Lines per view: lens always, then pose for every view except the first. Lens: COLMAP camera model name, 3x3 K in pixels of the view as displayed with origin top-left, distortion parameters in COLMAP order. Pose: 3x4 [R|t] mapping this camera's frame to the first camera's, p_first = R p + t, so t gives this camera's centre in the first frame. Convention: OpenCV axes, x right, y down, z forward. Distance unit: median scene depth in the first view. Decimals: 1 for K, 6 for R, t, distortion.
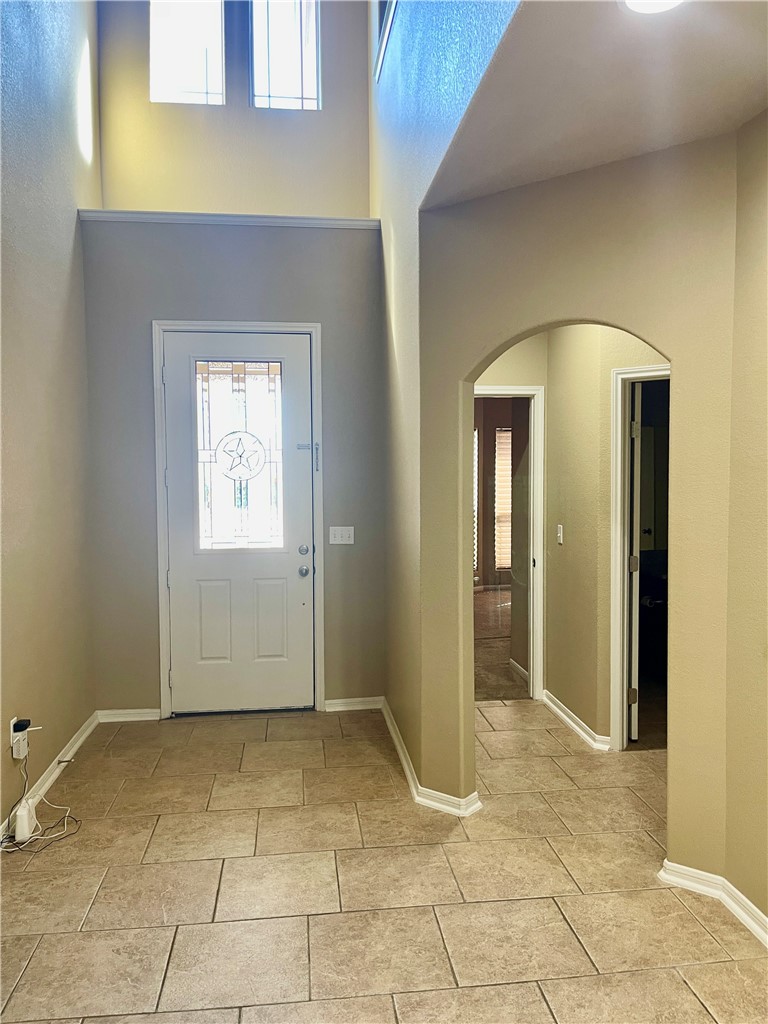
lens RADIAL K [[789.3, 0, 384.0], [0, 789.3, 512.0], [0, 0, 1]] dist [0.062093, -0.105768]
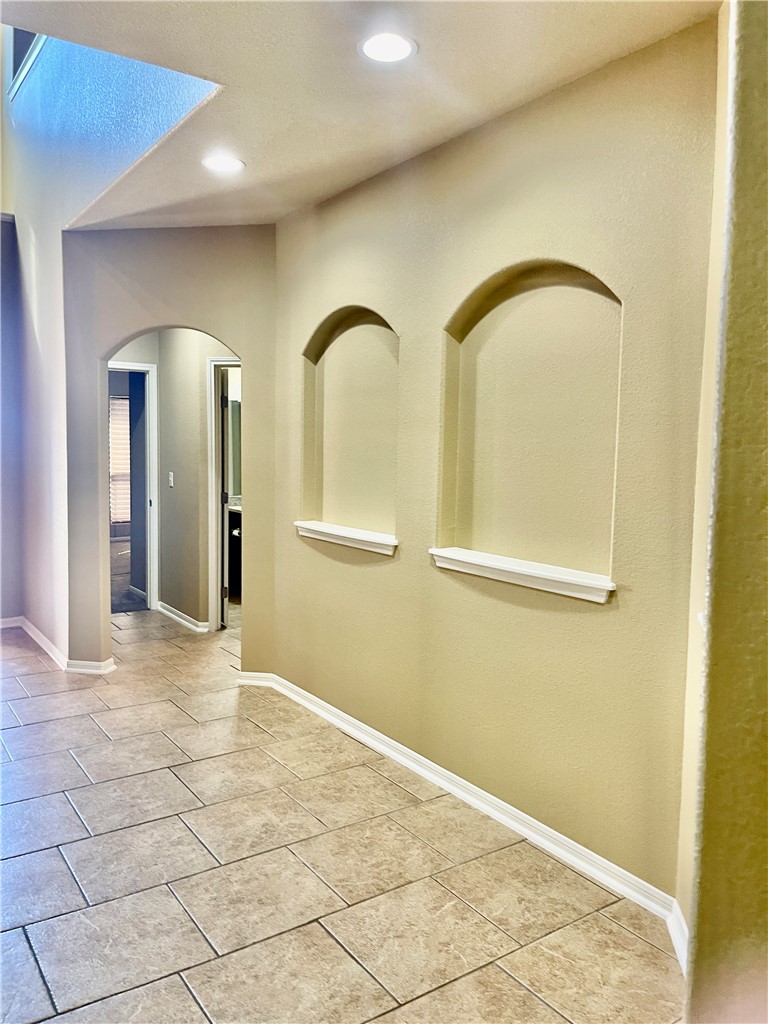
lens RADIAL K [[789.3, 0, 384.0], [0, 789.3, 512.0], [0, 0, 1]] dist [0.062093, -0.105768]
pose [[0.884028, -0.017974, 0.467088, -0.090085], [0.001910, 0.999391, 0.034843, 0.041340], [-0.467430, -0.029910, 0.883524, -0.369258]]
